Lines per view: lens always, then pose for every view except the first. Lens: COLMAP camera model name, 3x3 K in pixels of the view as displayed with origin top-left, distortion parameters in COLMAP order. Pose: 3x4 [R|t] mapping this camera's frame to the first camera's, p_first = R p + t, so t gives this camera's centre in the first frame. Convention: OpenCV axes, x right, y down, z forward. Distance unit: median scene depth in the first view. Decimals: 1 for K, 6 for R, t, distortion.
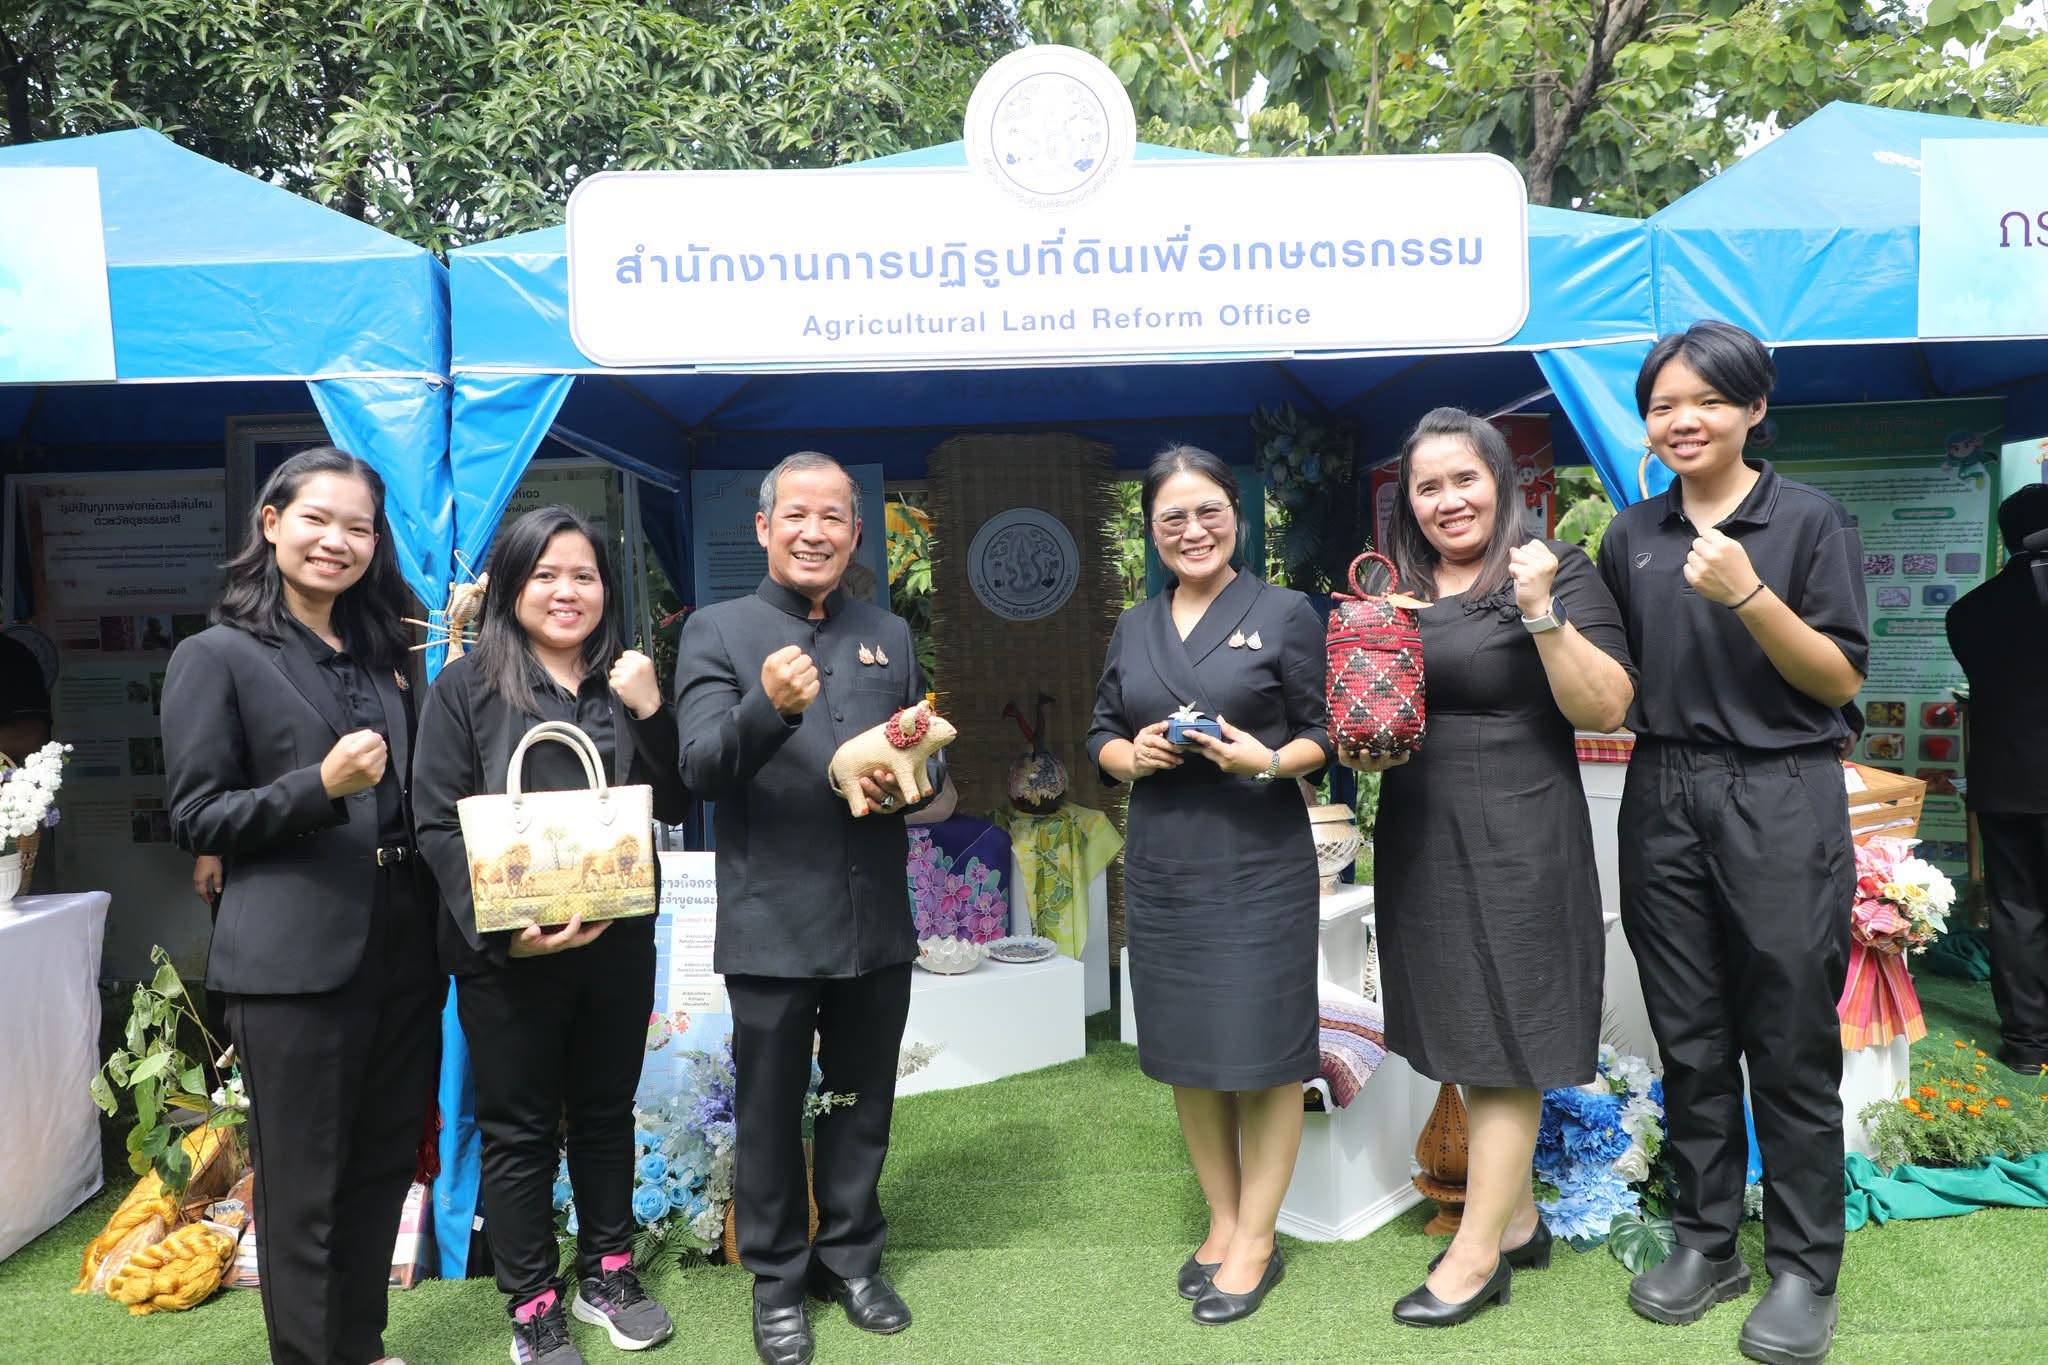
lens RADIAL K [[1394.7, 0, 1027.1], [0, 1394.7, 681.8], [0, 0, 1]] dist [0.010886, 0.002678]
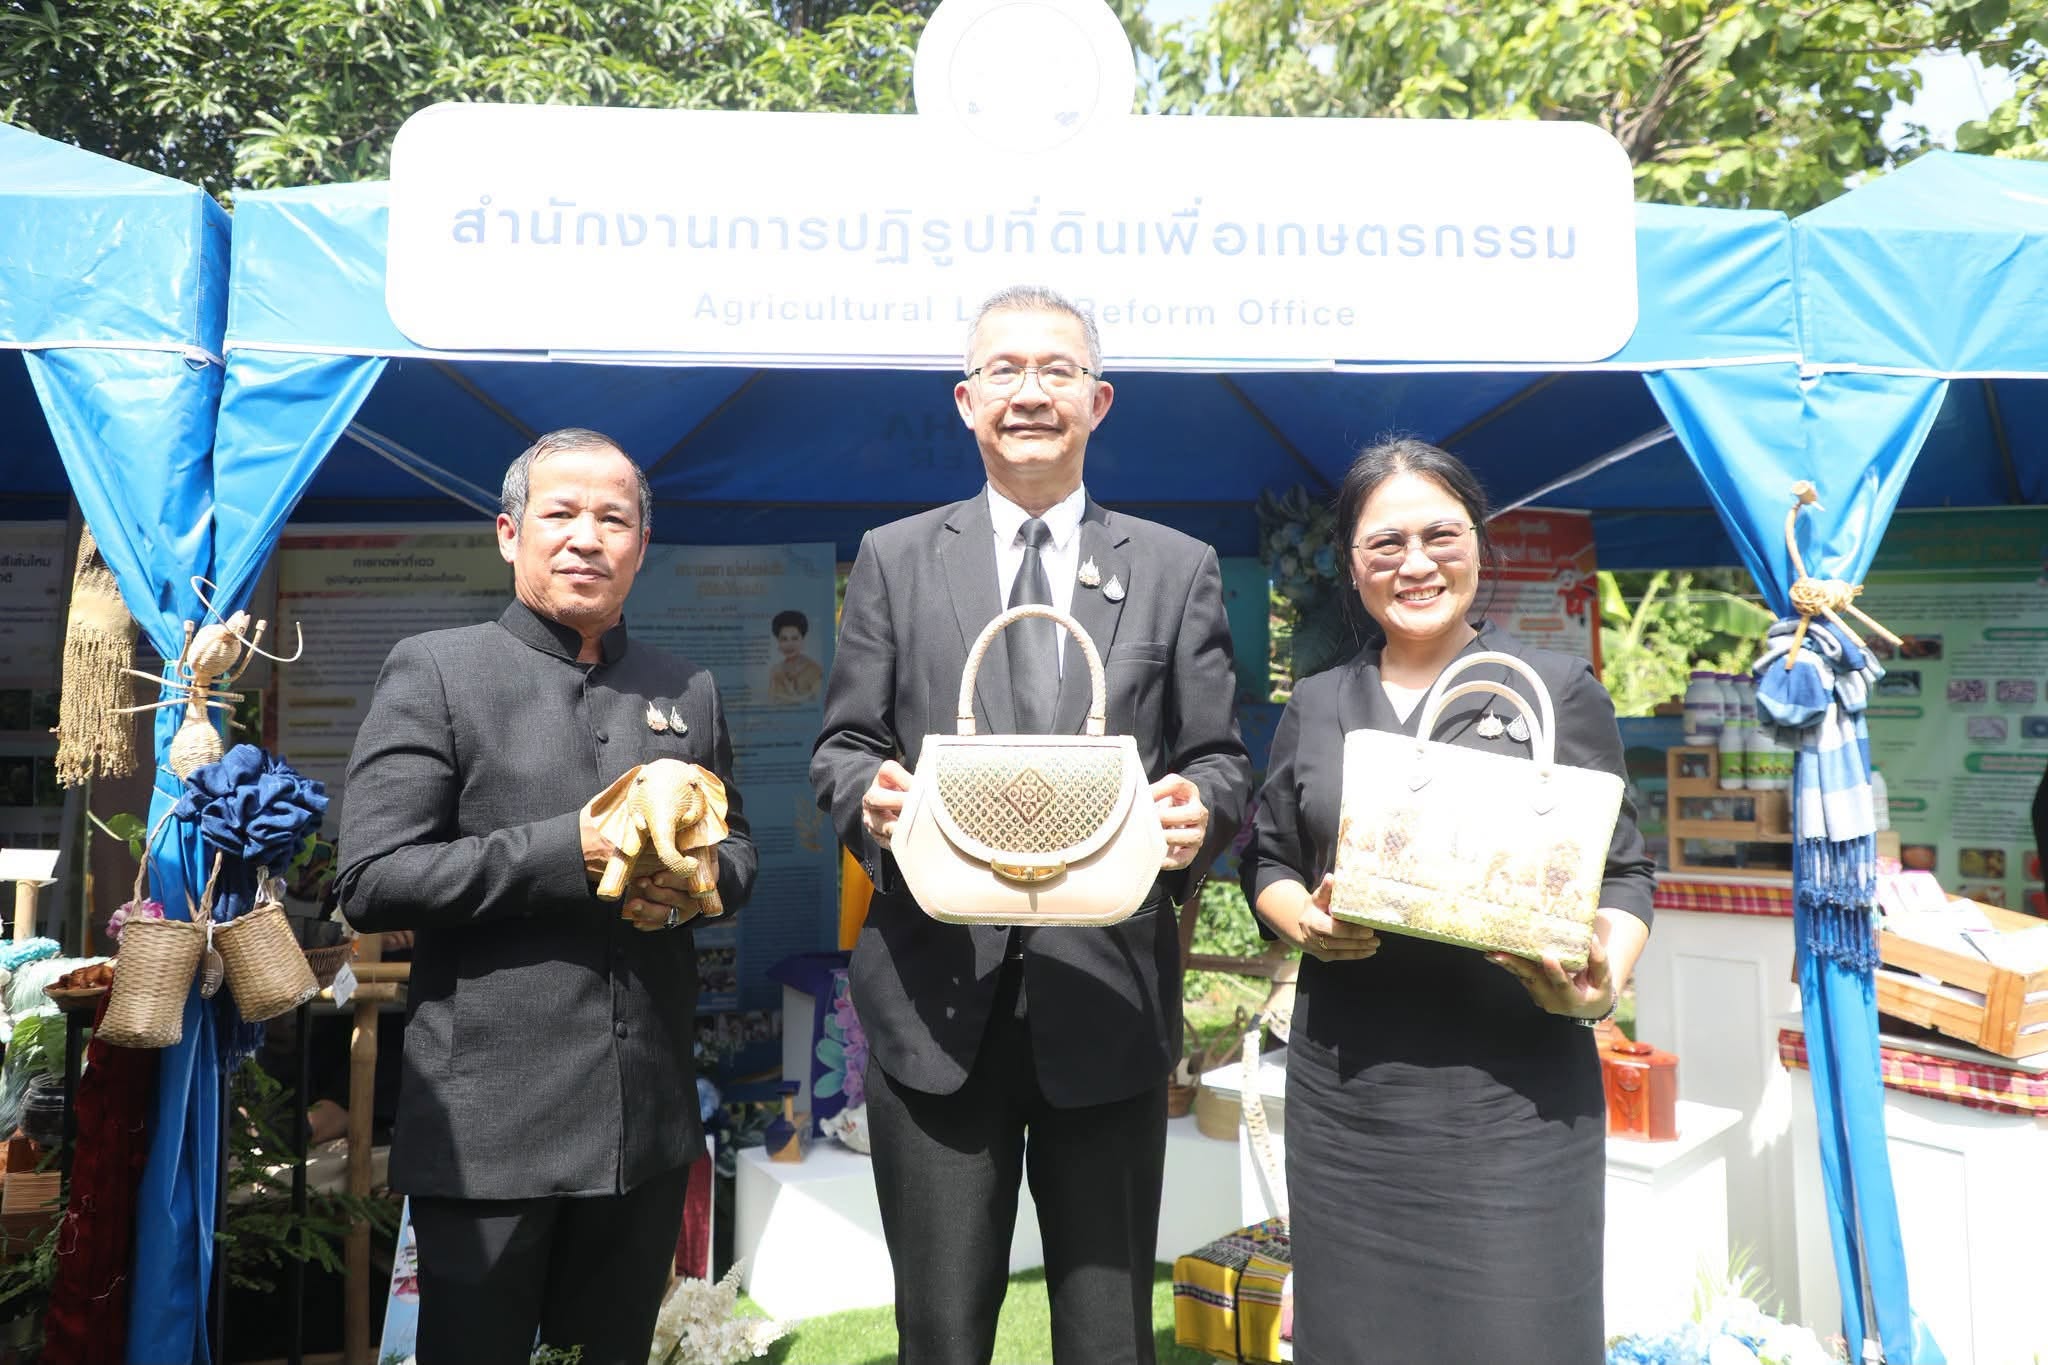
lens RADIAL K [[1353.6, 0, 1040.2], [0, 1353.6, 677.8], [0, 0, 1]] dist [-0.003486, -0.002071]
pose [[0.999396, 0.031295, 0.015120, 0.024120], [-0.029649, 0.994649, -0.098962, 0.014997], [-0.018136, 0.098453, 0.994976, 0.280875]]
